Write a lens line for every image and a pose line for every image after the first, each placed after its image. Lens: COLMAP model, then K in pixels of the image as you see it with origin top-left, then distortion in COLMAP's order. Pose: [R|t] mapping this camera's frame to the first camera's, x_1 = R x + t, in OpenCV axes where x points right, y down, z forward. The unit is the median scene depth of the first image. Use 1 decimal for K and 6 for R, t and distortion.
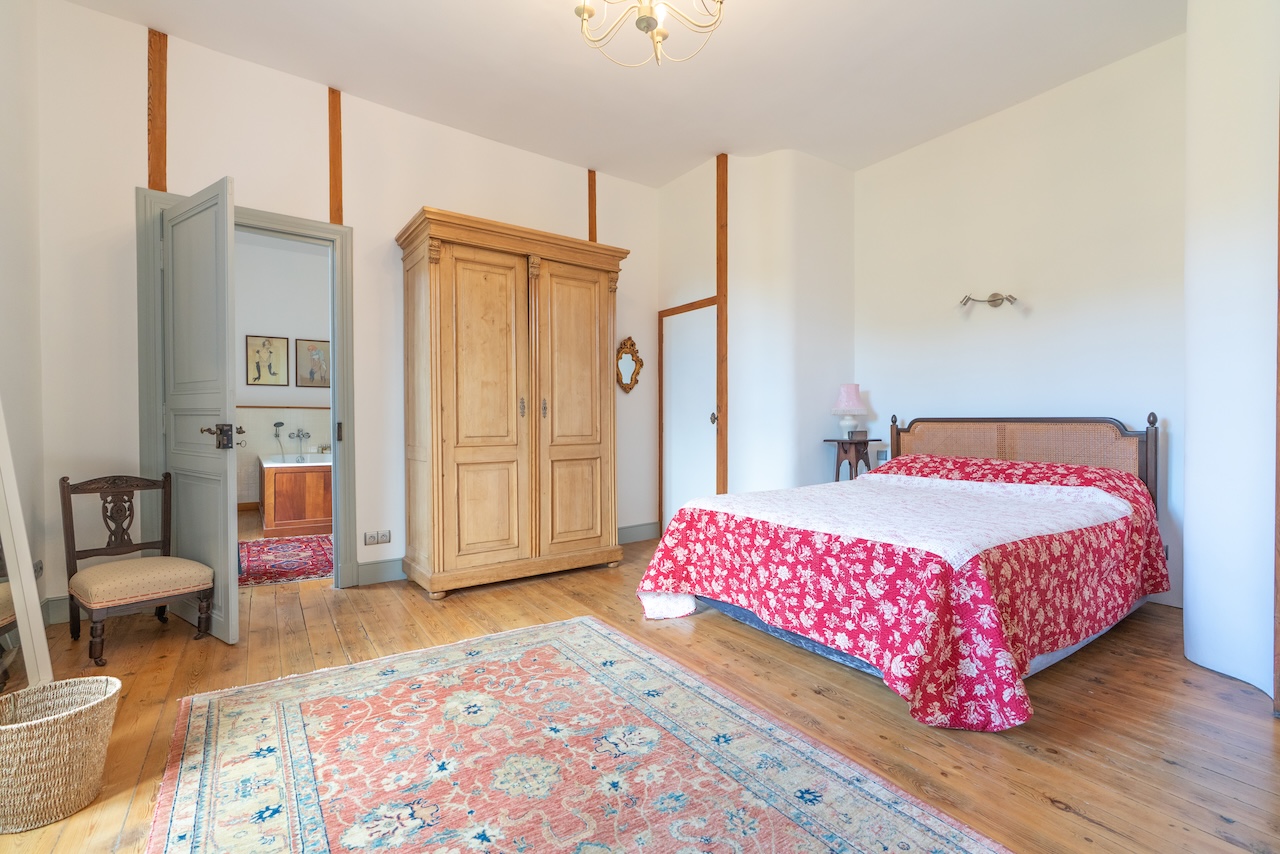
lens RADIAL K [[585.2, 0, 637.5], [0, 585.2, 424.0], [0, 0, 1]] dist [-0.004302, 0.000180]
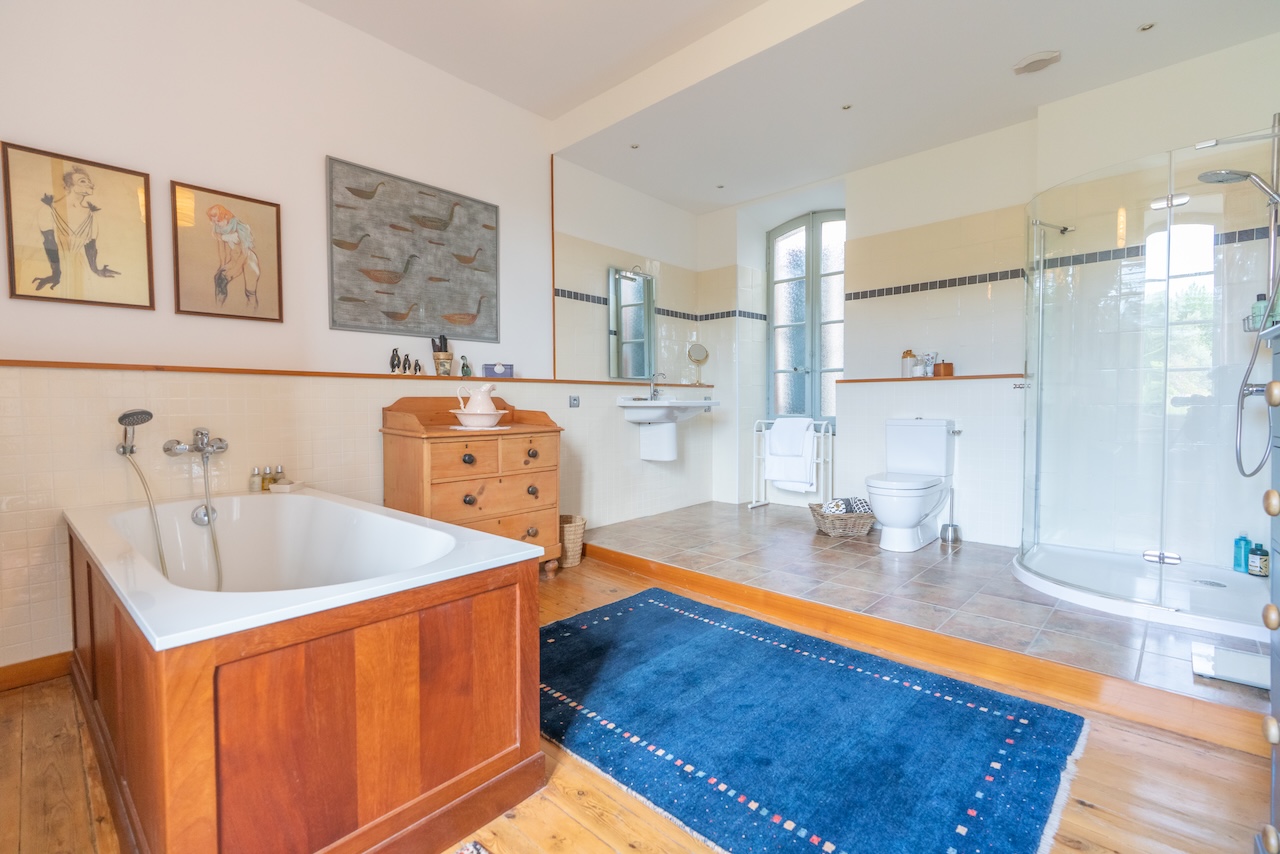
lens RADIAL K [[585.2, 0, 641.7], [0, 585.2, 423.1], [0, 0, 1]] dist [-0.004302, 0.000180]
pose [[0.970347, -0.013010, 0.241365, -0.414407], [0.007616, 0.999700, 0.023266, -0.001178], [-0.241596, -0.020737, 0.970155, 0.608702]]
